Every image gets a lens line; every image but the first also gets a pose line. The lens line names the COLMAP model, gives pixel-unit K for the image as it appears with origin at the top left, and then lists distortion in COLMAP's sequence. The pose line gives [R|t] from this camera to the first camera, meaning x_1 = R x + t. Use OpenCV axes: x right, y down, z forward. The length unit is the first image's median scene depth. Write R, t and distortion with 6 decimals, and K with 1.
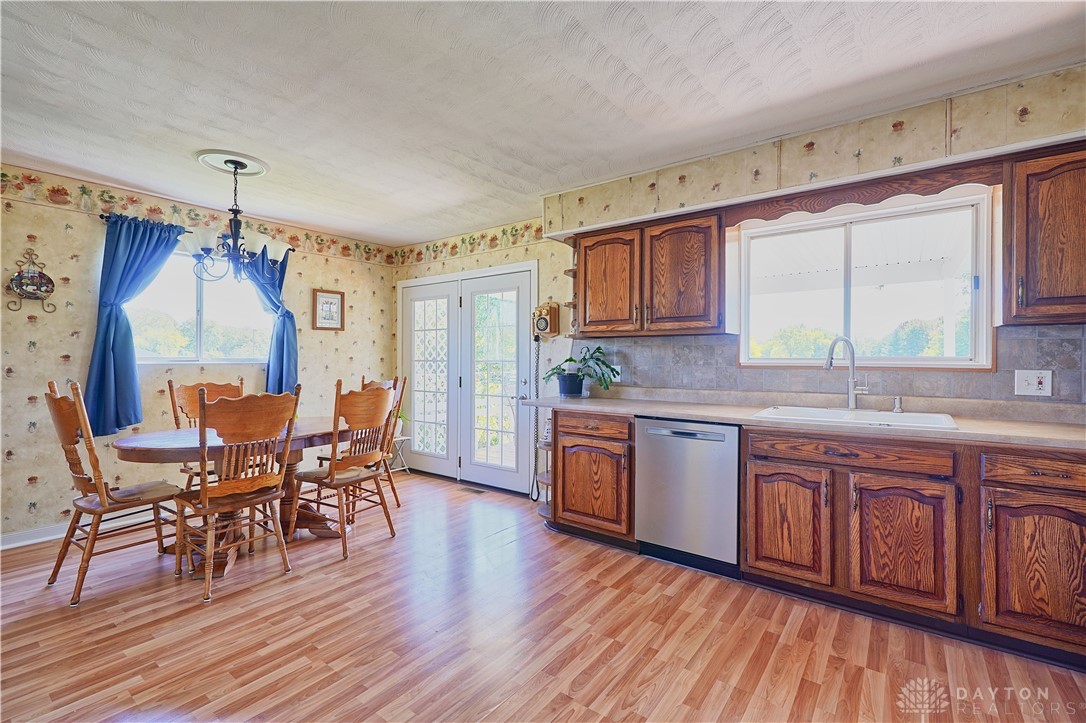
lens RADIAL K [[493.8, 0, 541.2], [0, 493.8, 359.7], [0, 0, 1]] dist [0.004970, 0.000974]
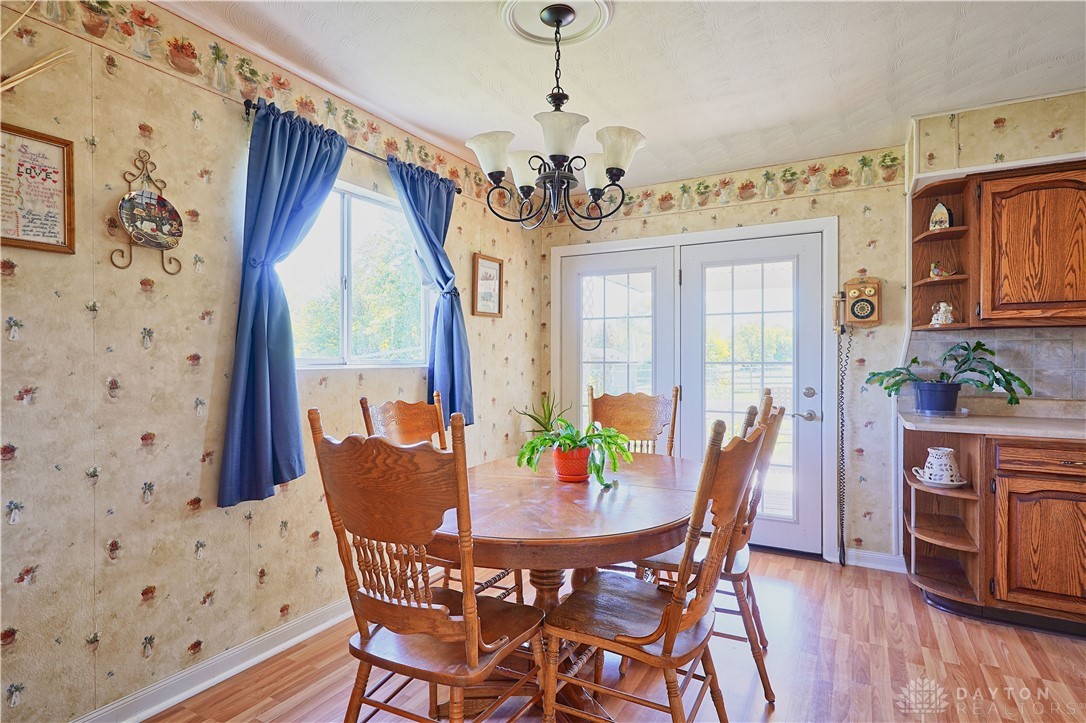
lens RADIAL K [[579.2, 0, 544.9], [0, 579.2, 360.0], [0, 0, 1]] dist [0.001732, 0.001395]
pose [[0.989497, -0.002402, 0.144530, -0.648367], [0.002460, 0.999997, -0.000224, -0.002170], [-0.144529, 0.000577, 0.989500, 0.311823]]
